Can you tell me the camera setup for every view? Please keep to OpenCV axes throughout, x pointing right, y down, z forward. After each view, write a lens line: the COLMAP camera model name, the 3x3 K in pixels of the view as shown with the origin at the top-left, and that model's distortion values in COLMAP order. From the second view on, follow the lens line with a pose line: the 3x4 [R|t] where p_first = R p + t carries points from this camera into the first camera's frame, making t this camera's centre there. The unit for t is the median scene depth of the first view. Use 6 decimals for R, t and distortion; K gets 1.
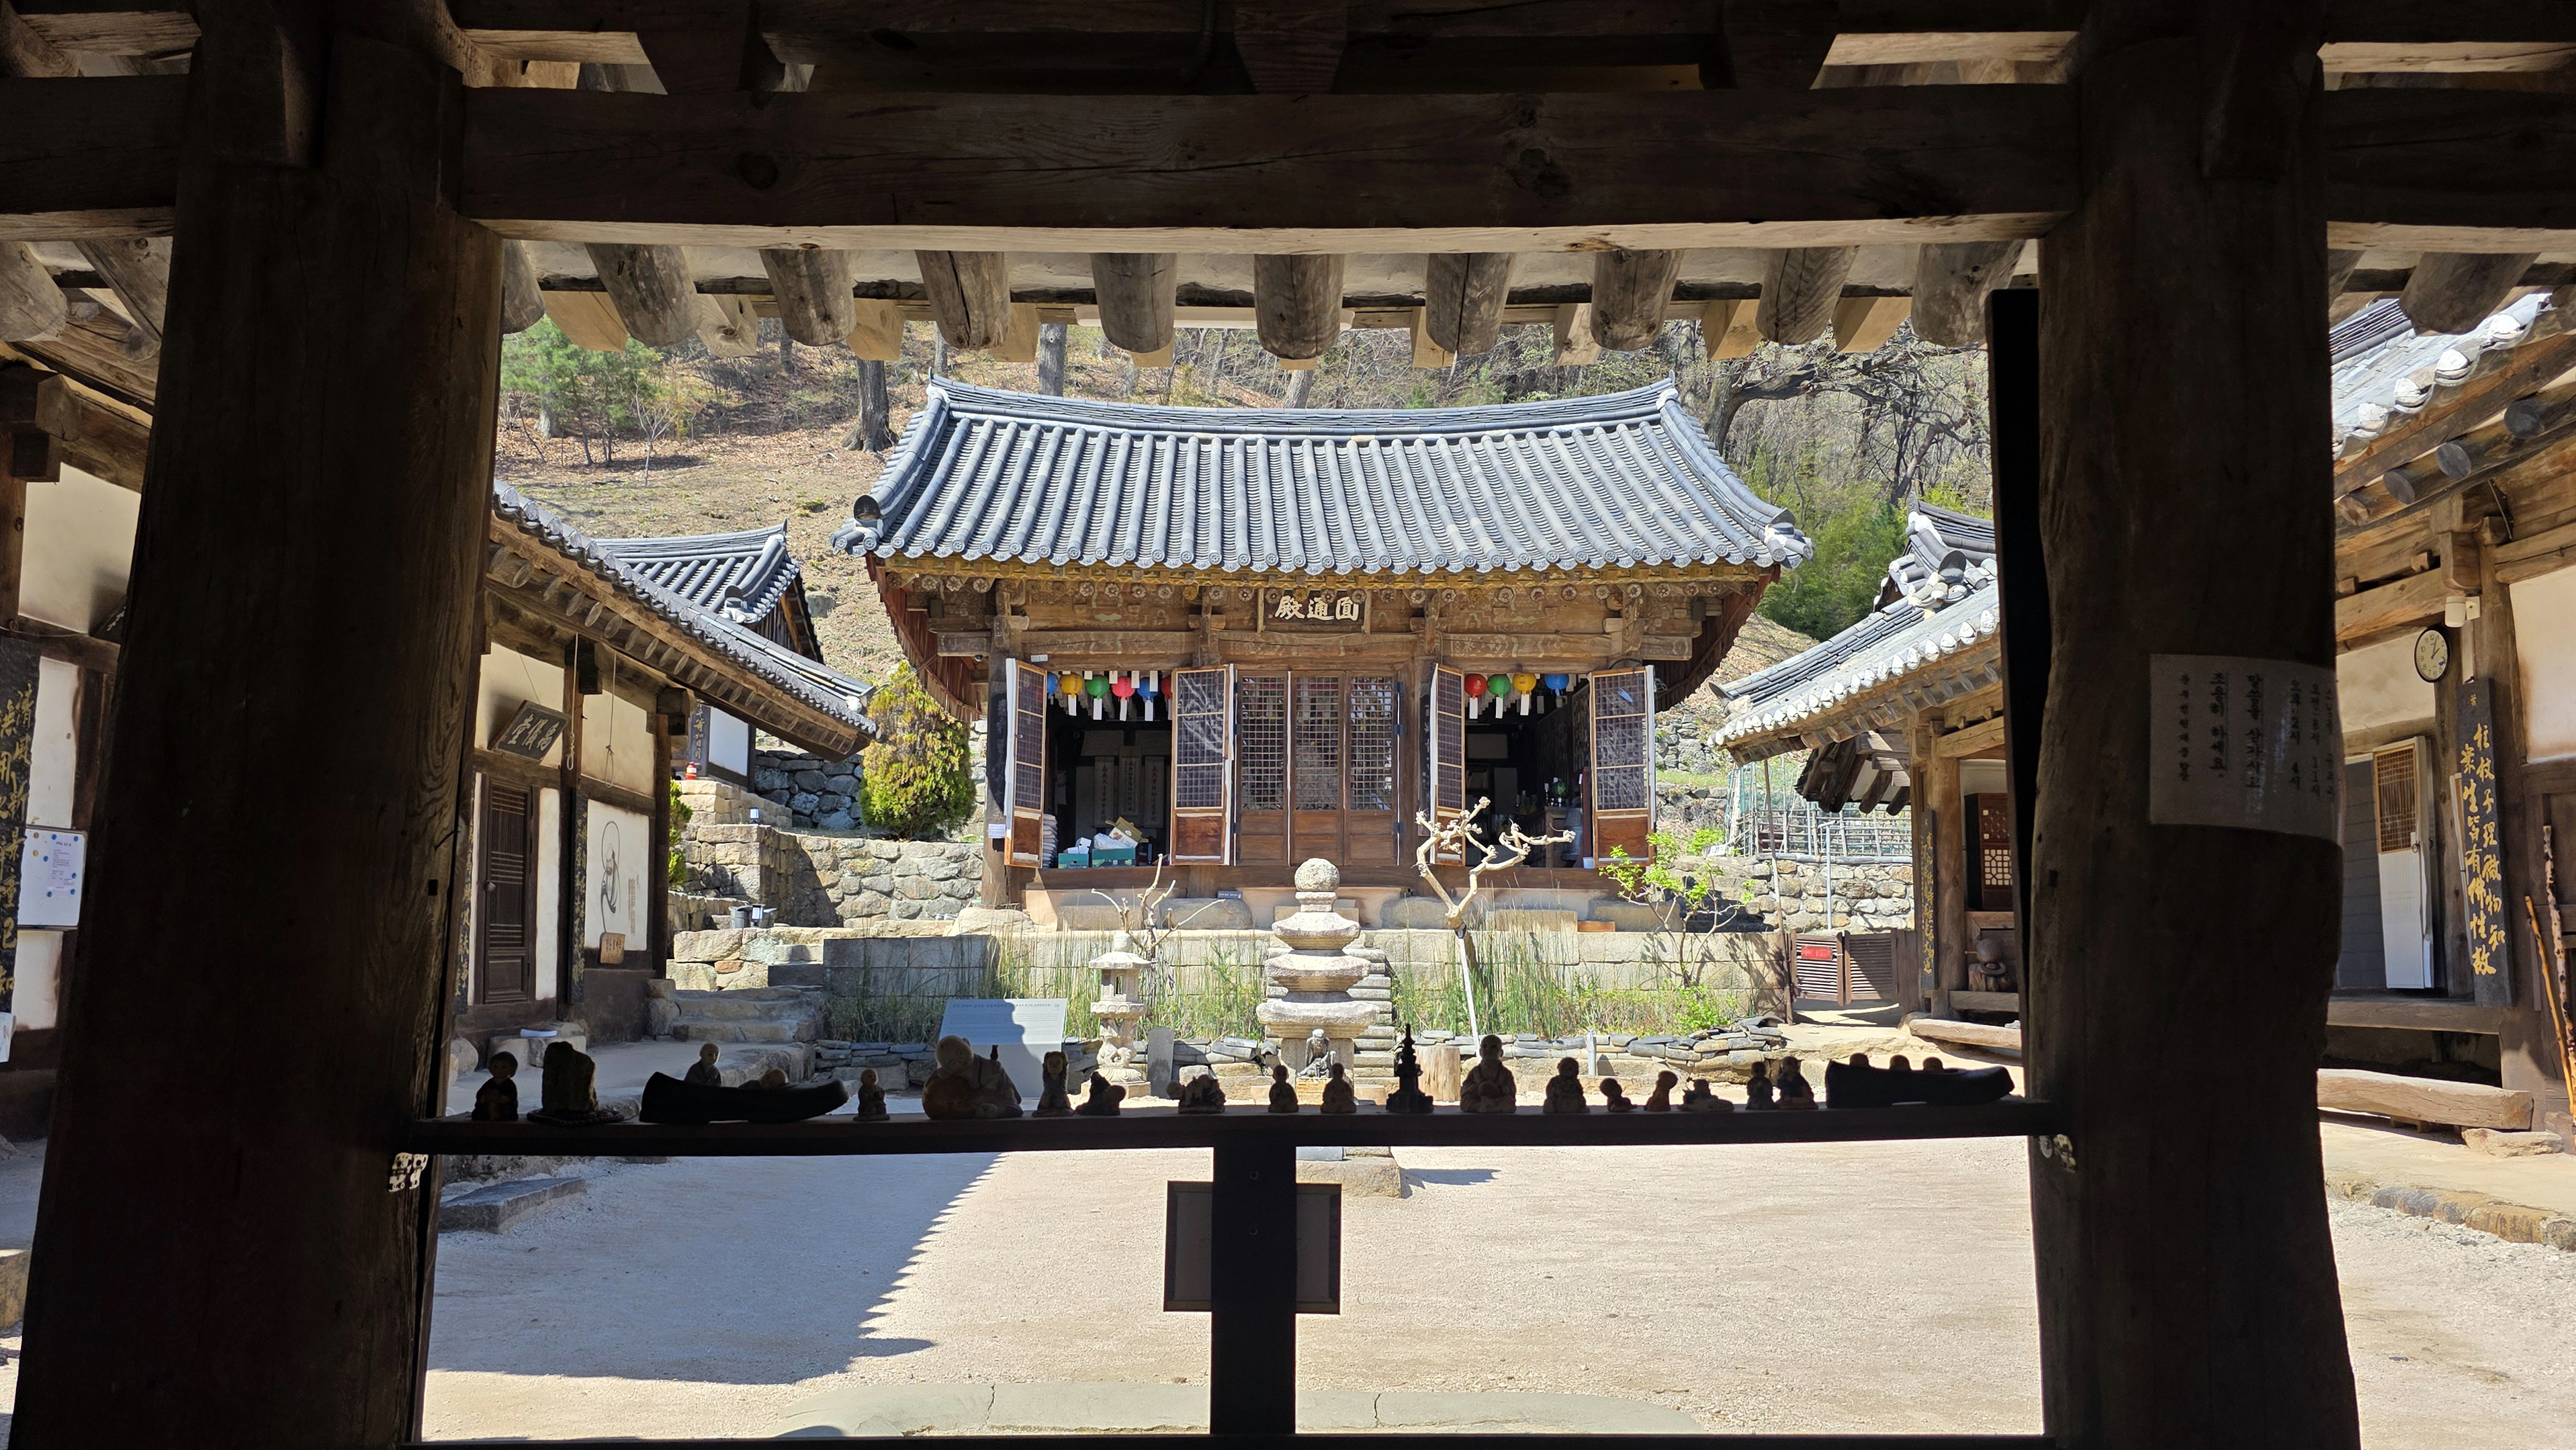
lens RADIAL K [[1791.6, 0, 1295.6], [0, 1791.6, 719.7], [0, 0, 1]] dist [0.056936, -0.039497]
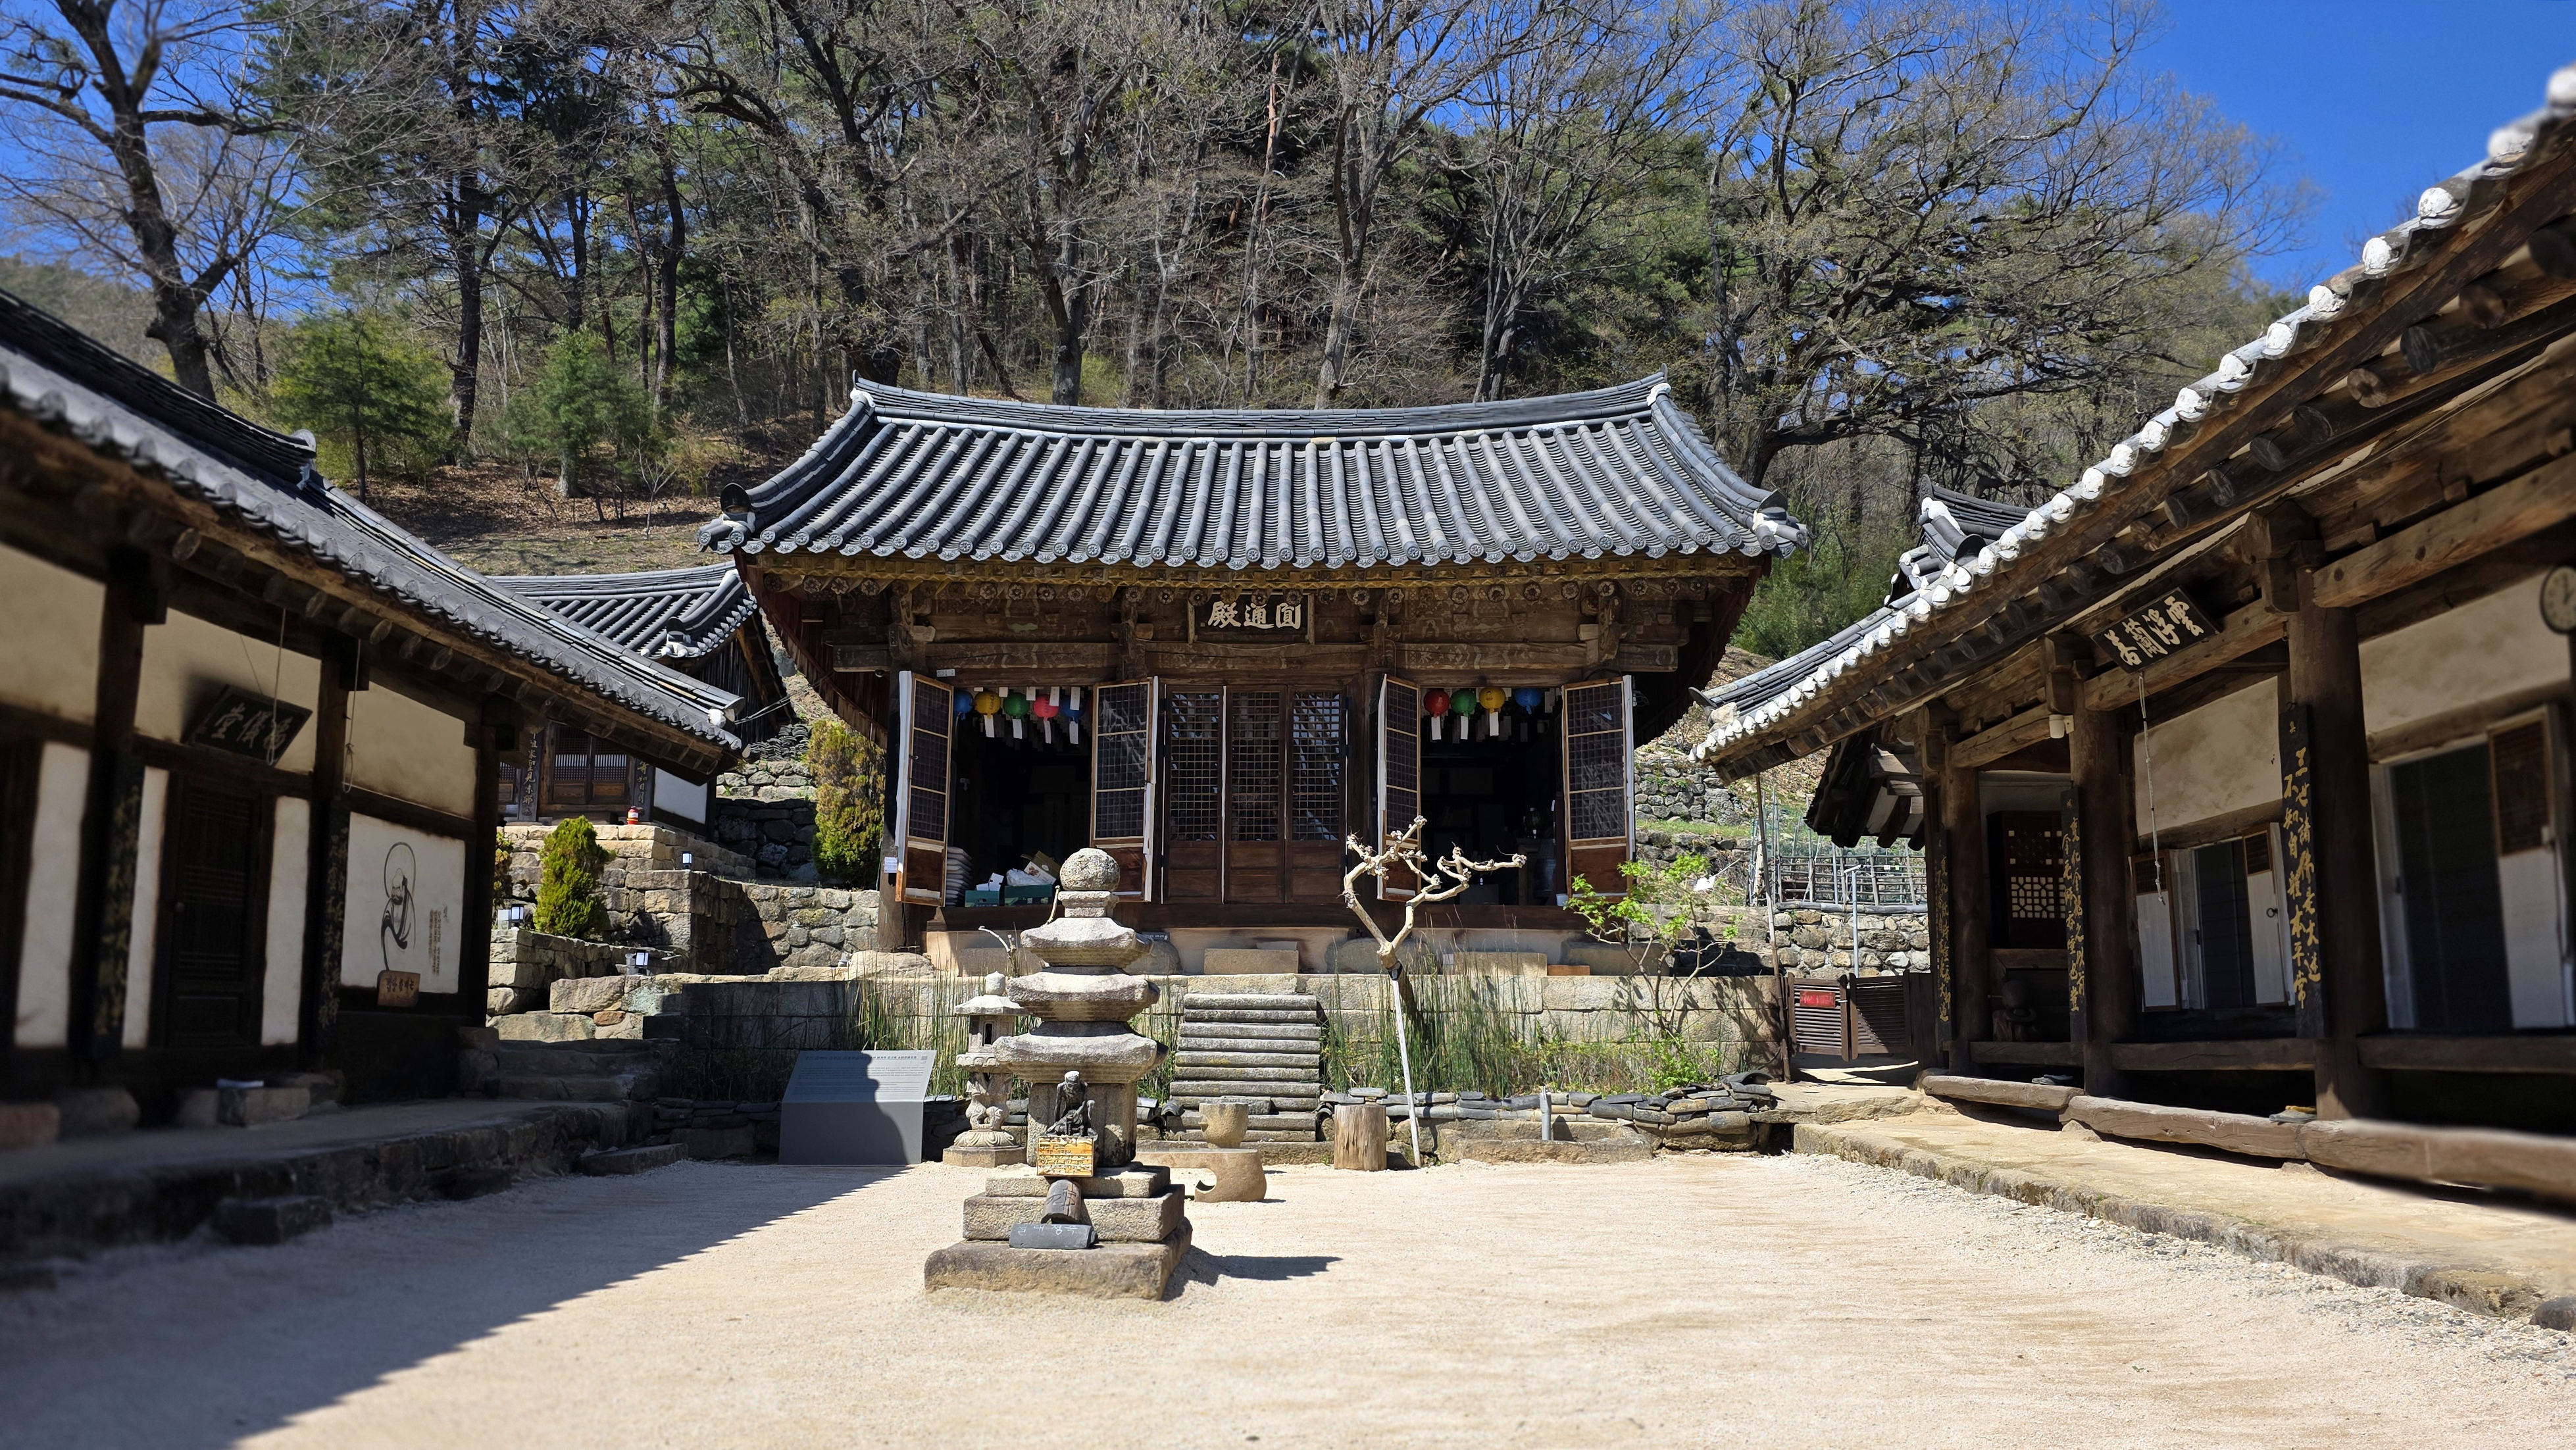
lens RADIAL K [[1791.6, 0, 1270.2], [0, 1791.6, 734.5], [0, 0, 1]] dist [0.056936, -0.039497]
pose [[0.999225, -0.005543, -0.038965, 0.057625], [0.004397, 0.999557, -0.029423, 0.025098], [0.039111, 0.029229, 0.998807, 0.114556]]
